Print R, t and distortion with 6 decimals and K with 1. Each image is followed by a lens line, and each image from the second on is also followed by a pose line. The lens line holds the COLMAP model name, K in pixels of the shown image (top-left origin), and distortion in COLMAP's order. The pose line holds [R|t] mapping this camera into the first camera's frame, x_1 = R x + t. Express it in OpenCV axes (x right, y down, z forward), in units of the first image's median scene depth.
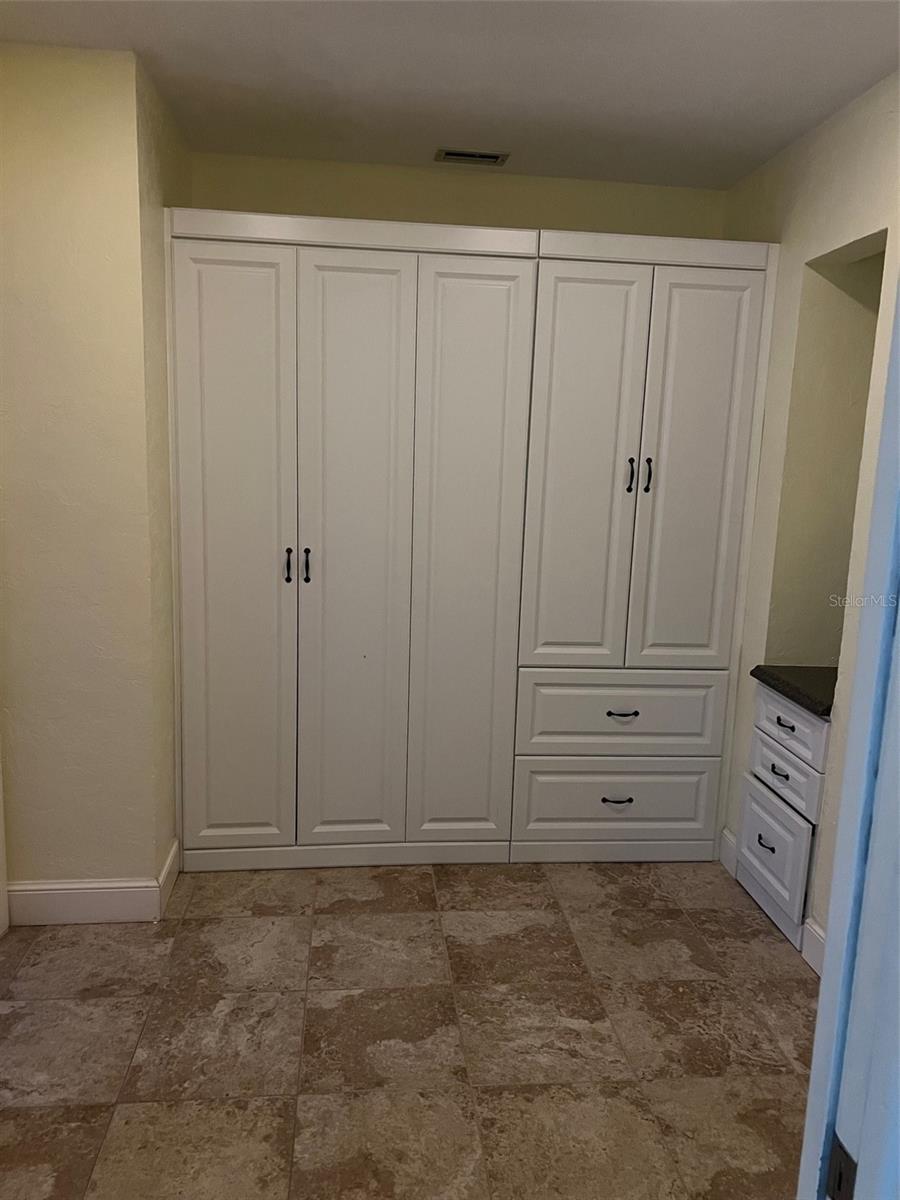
lens RADIAL K [[899.9, 0, 456.6], [0, 899.9, 606.6], [0, 0, 1]] dist [0.068130, -0.062596]
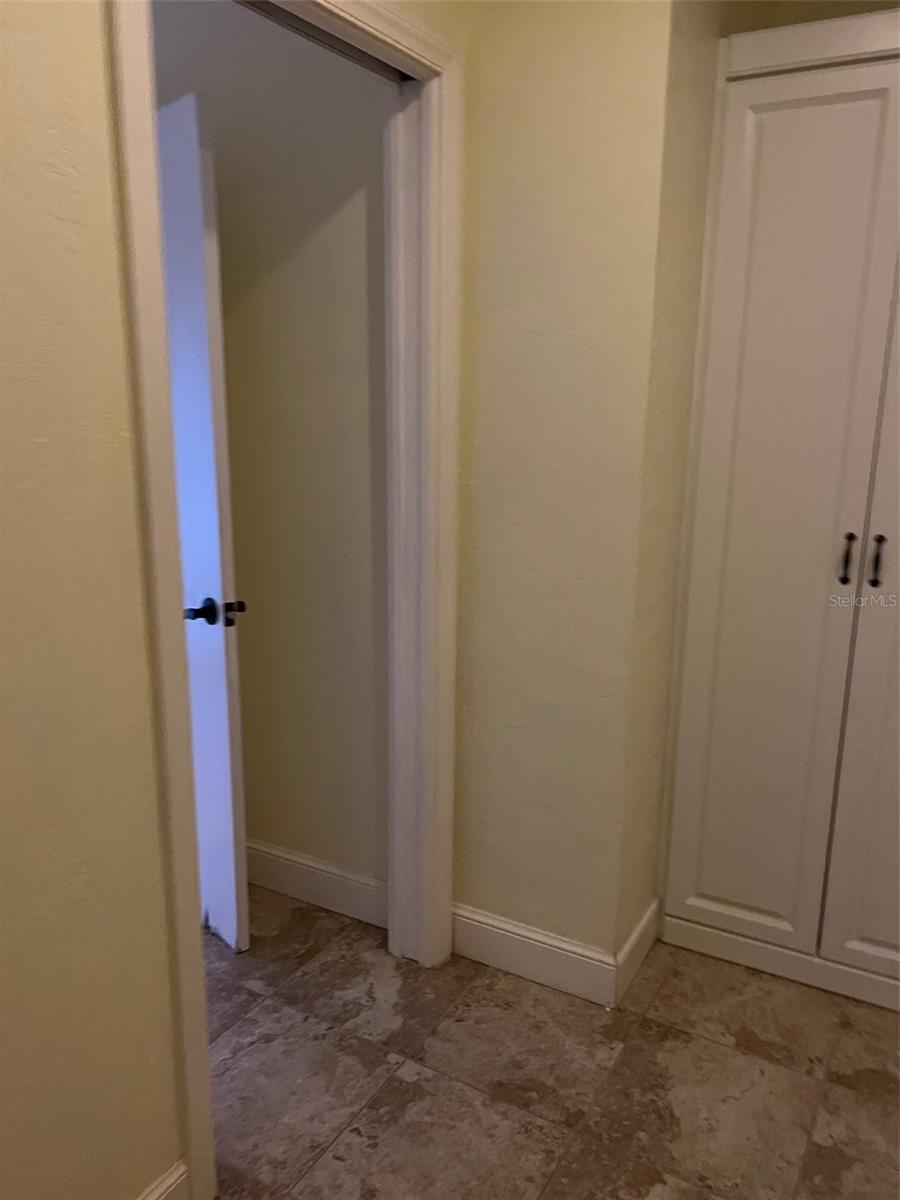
lens RADIAL K [[899.9, 0, 456.6], [0, 899.9, 606.6], [0, 0, 1]] dist [0.068130, -0.062596]
pose [[0.800552, 0.114825, -0.588160, -0.018583], [-0.085991, 0.993325, 0.076881, -0.041577], [0.593062, -0.010971, 0.805082, 0.311941]]
